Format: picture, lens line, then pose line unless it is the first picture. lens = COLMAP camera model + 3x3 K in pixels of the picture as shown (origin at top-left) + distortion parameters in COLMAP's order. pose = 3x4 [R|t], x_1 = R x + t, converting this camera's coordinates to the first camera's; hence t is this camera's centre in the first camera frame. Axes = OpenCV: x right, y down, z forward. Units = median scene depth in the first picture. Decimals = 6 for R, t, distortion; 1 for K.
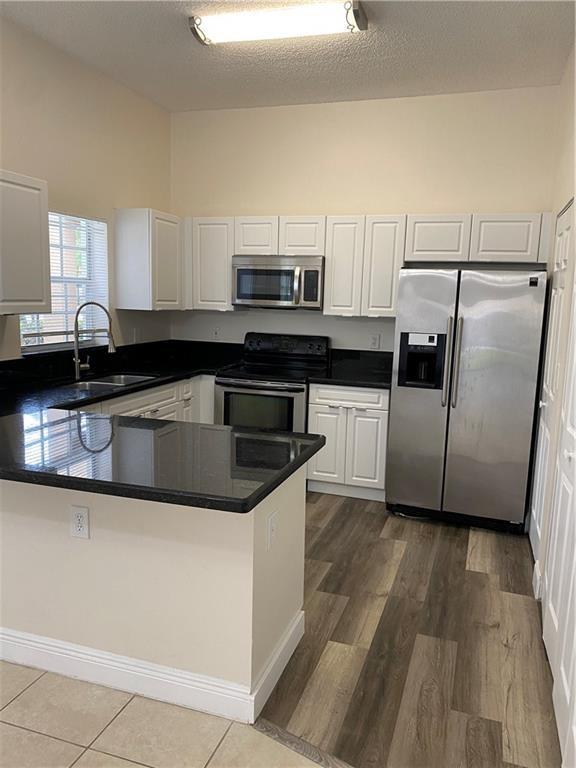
lens RADIAL K [[590.3, 0, 285.5], [0, 590.3, 385.6], [0, 0, 1]] dist [-0.002716, -0.003190]
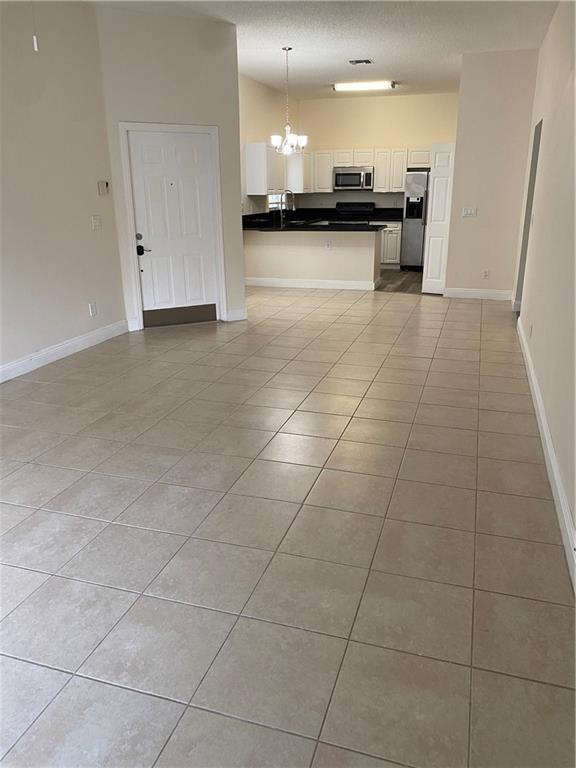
lens RADIAL K [[590.3, 0, 292.9], [0, 590.3, 384.7], [0, 0, 1]] dist [-0.002716, -0.003190]
pose [[0.998995, -0.044715, 0.003075, -0.302509], [0.043483, 0.983534, 0.175415, 0.211157], [-0.010869, -0.175105, 0.984490, -1.468642]]
